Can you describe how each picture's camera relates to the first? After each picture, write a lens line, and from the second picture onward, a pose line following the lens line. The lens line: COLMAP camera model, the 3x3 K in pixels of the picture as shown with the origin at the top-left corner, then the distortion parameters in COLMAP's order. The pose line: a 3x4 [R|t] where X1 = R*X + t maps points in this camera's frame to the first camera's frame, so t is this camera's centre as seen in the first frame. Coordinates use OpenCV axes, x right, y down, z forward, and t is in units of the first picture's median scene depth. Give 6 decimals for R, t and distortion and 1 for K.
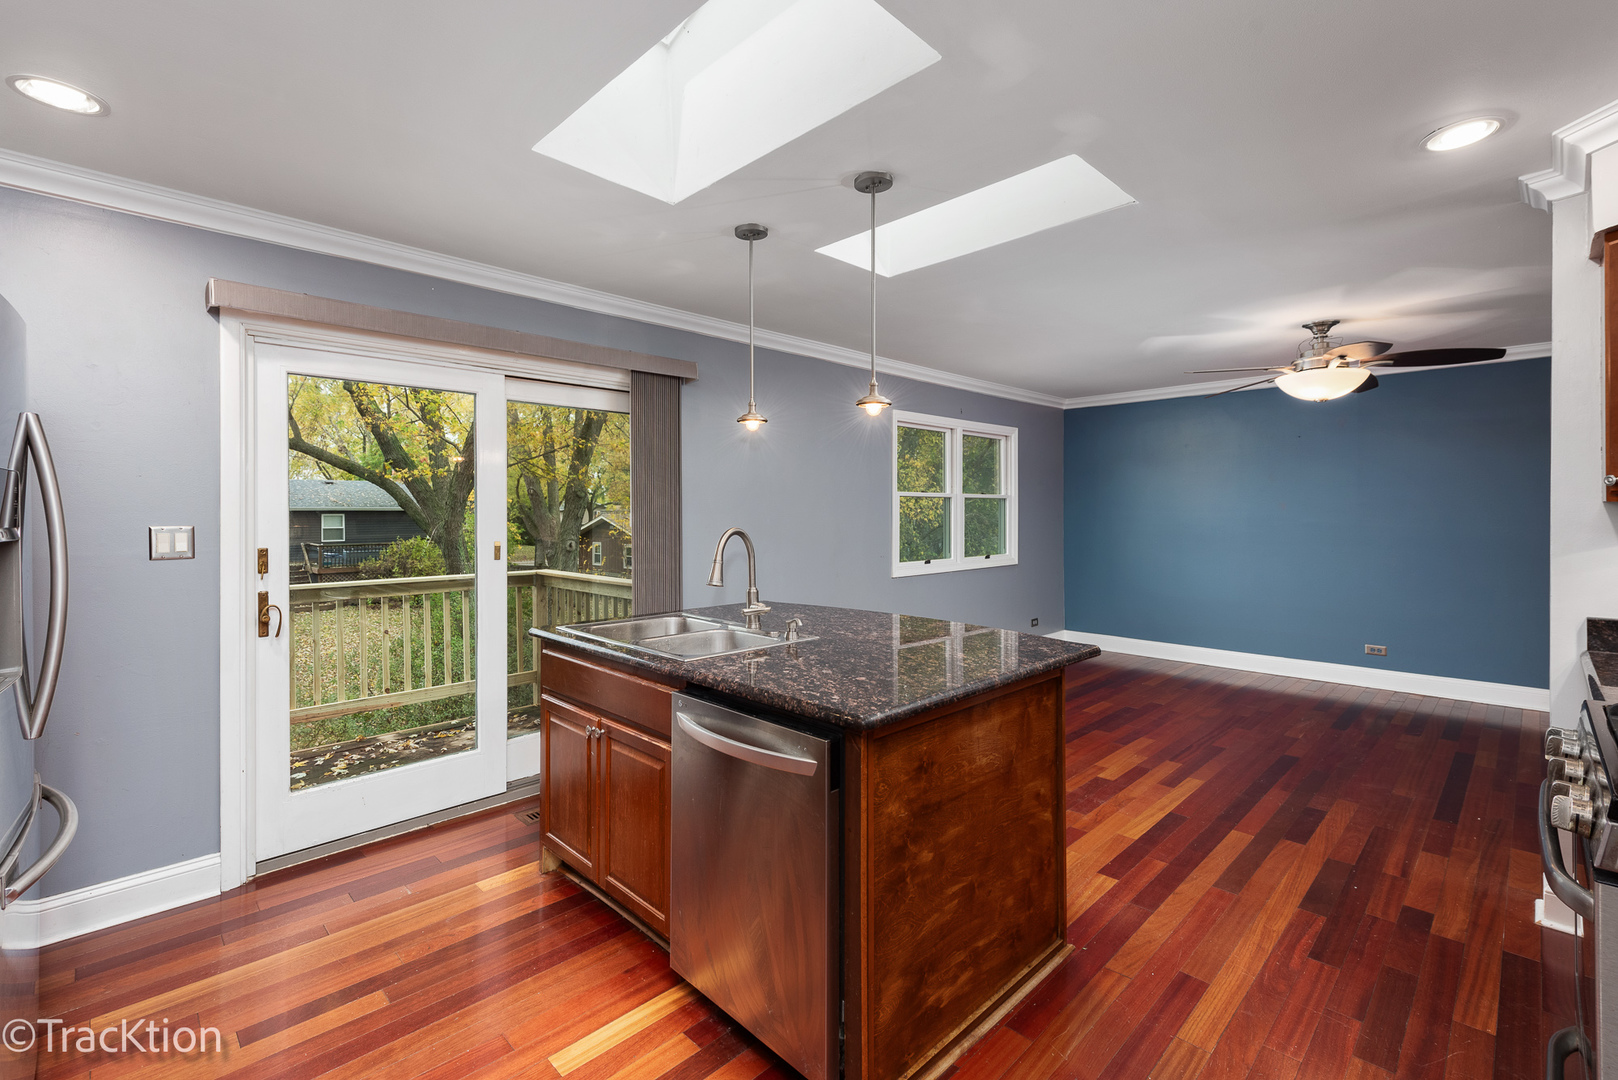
lens RADIAL K [[709.4, 0, 803.4], [0, 709.4, 506.4], [0, 0, 1]] dist [0.007772, -0.001872]
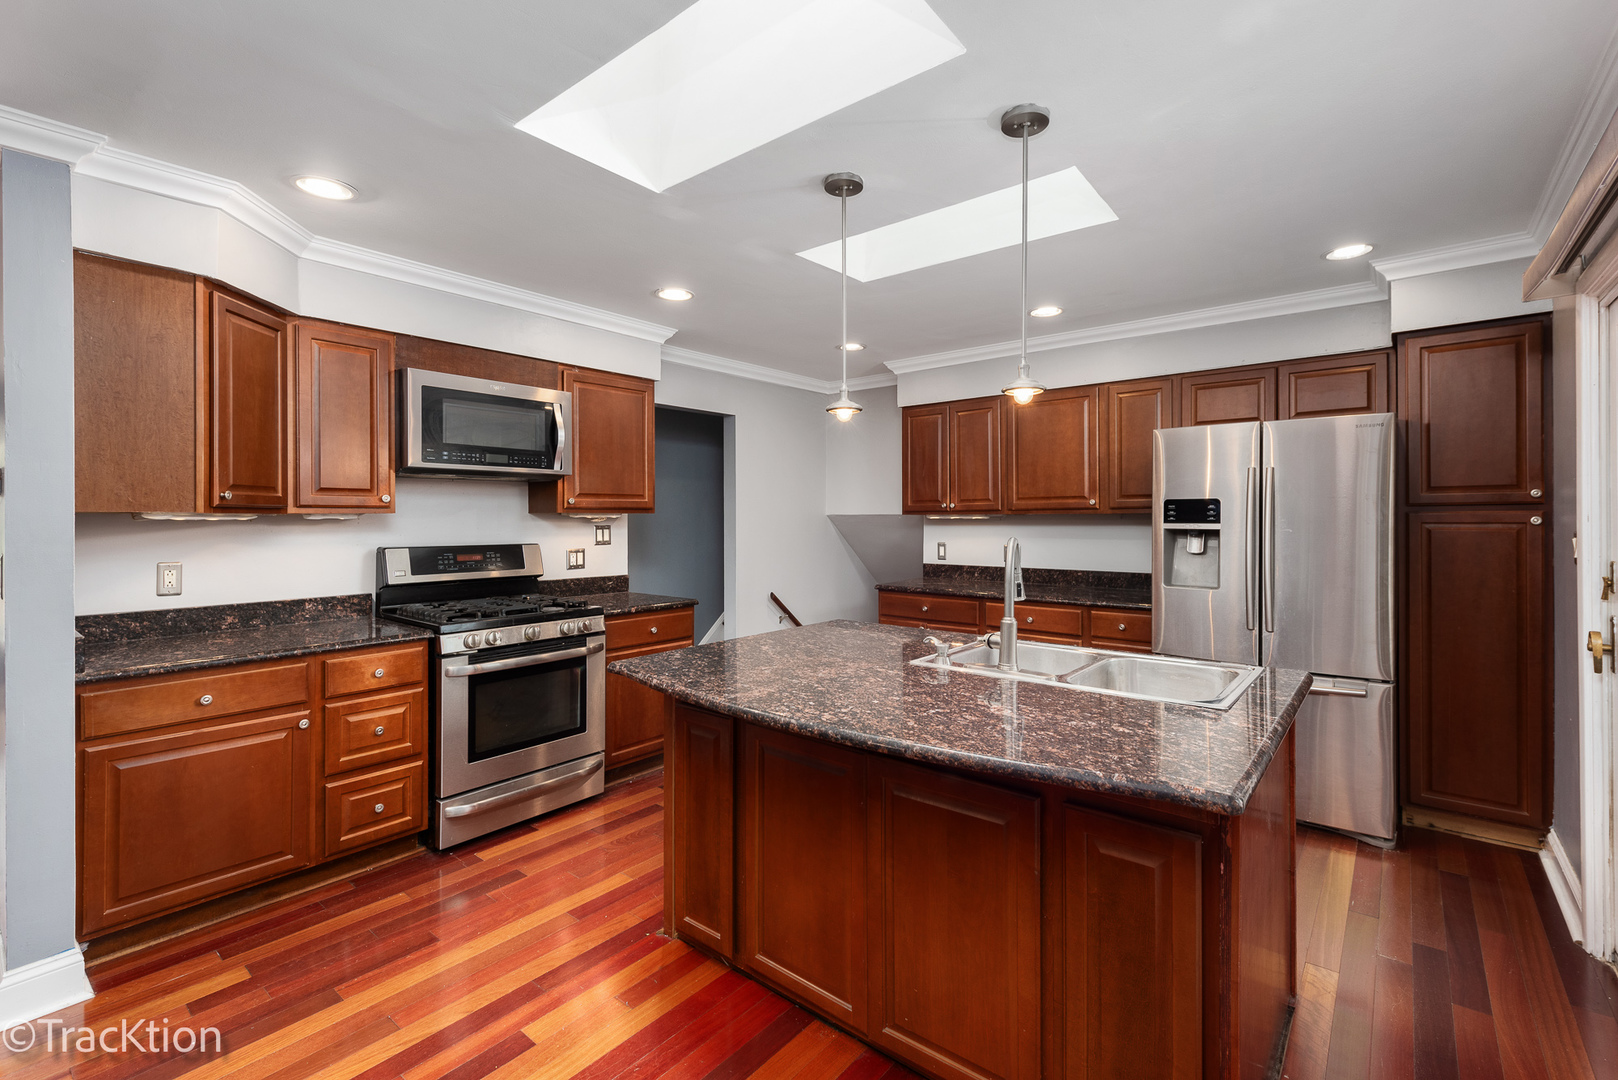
lens RADIAL K [[709.4, 0, 807.3], [0, 709.4, 520.6], [0, 0, 1]] dist [0.007772, -0.001872]
pose [[-0.993598, 0.002489, -0.112948, 0.226781], [0.002819, 0.999992, -0.002764, 0.011026], [0.112940, -0.003065, -0.993597, 1.690990]]
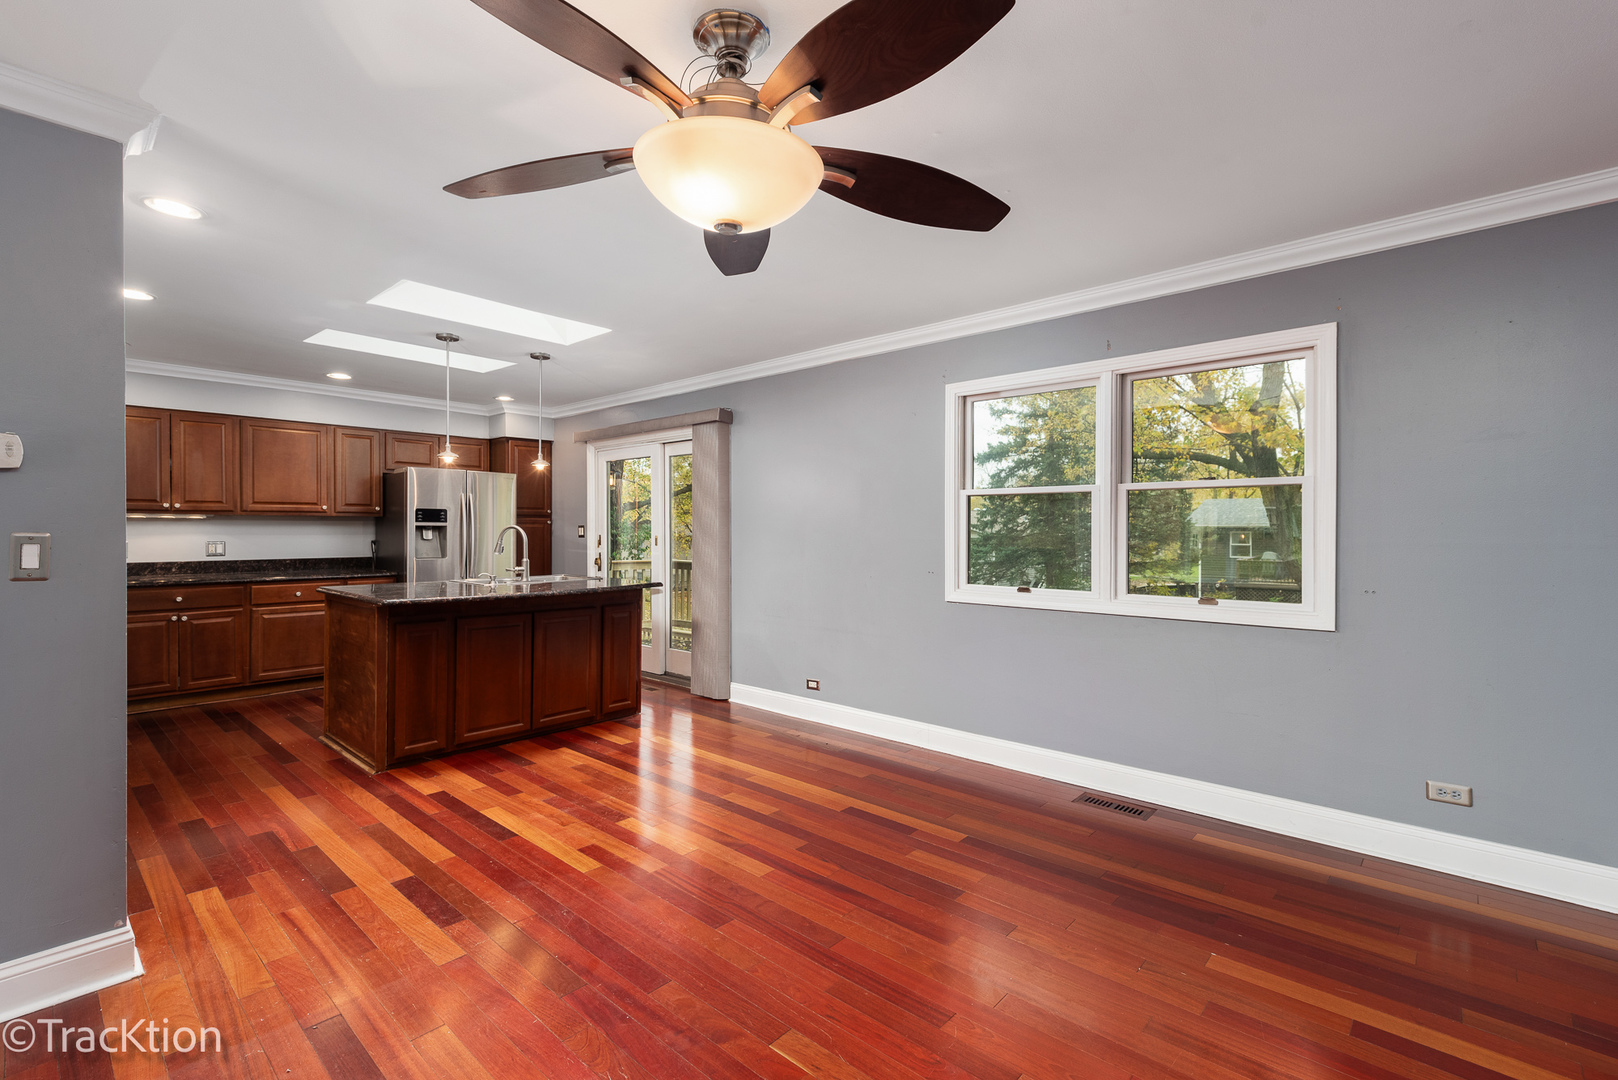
lens RADIAL K [[709.4, 0, 817.6], [0, 709.4, 534.0], [0, 0, 1]] dist [0.007772, -0.001872]
pose [[0.078924, 0.004669, -0.996870, 1.729860], [0.003393, 0.999982, 0.004953, 0.043591], [0.996875, -0.003773, 0.078906, 1.555723]]
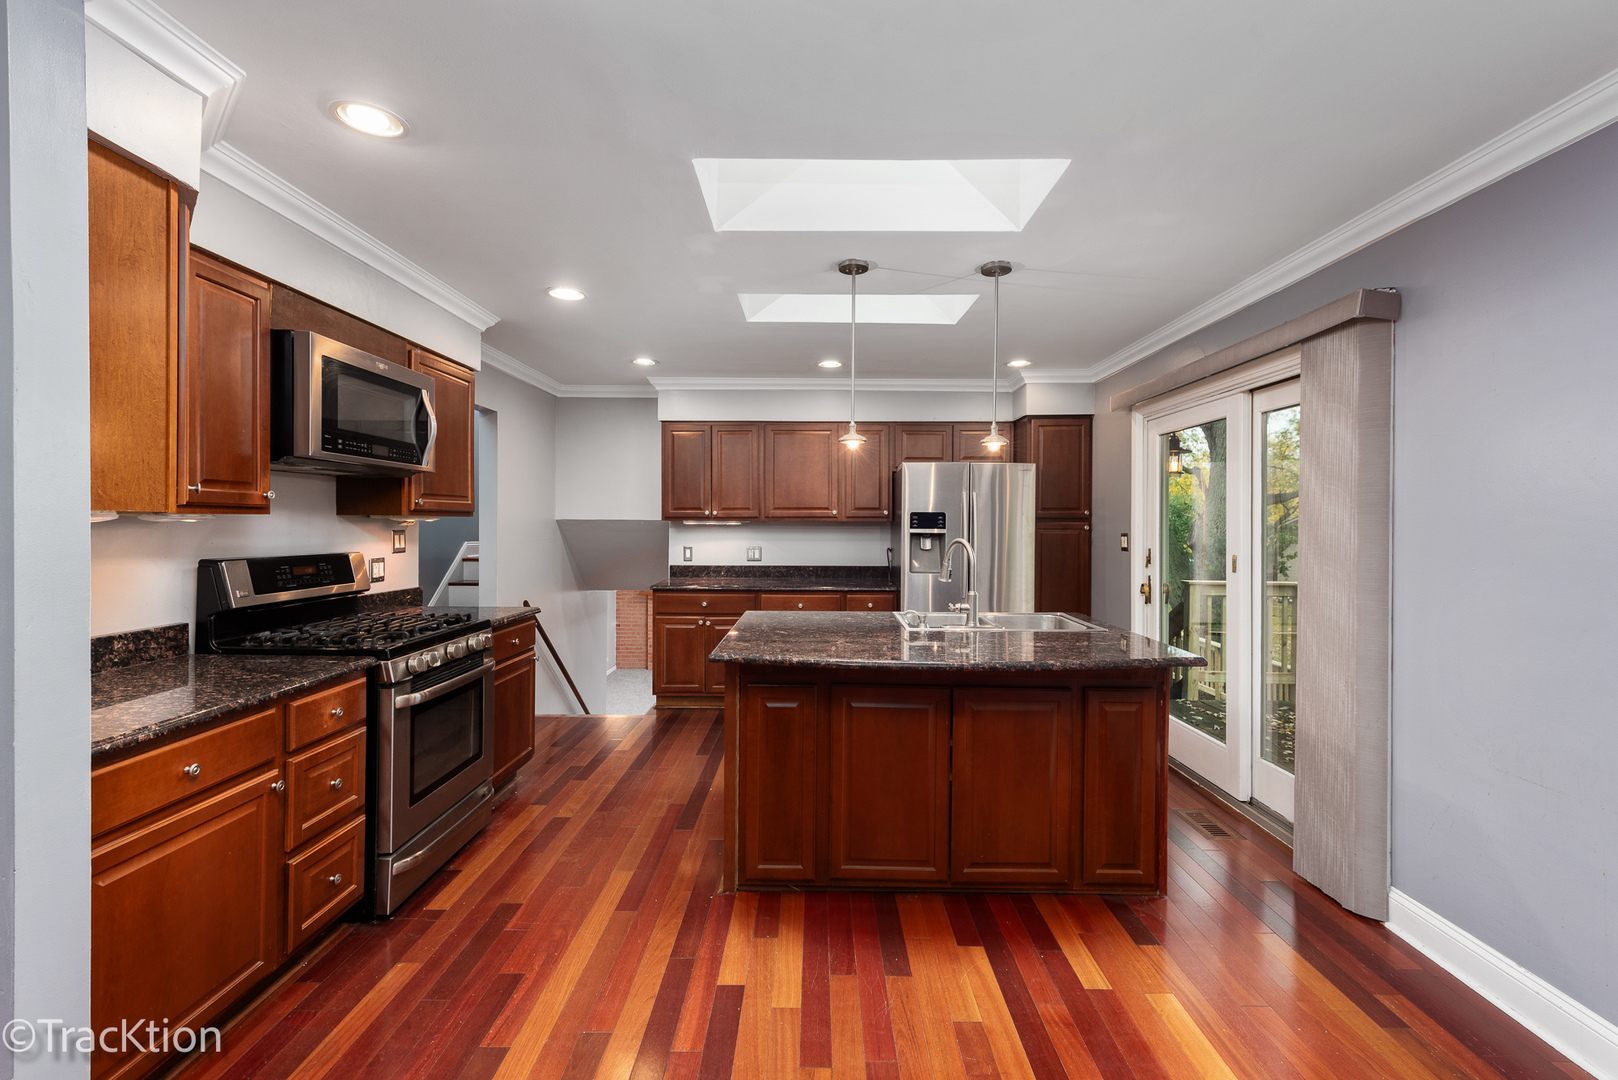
lens RADIAL K [[709.4, 0, 810.9], [0, 709.4, 527.9], [0, 0, 1]] dist [0.007772, -0.001872]
pose [[-0.701962, 0.000148, -0.712215, 0.906238], [-0.001671, 0.999997, 0.001854, 0.008543], [0.712213, 0.002491, -0.701959, 1.579286]]
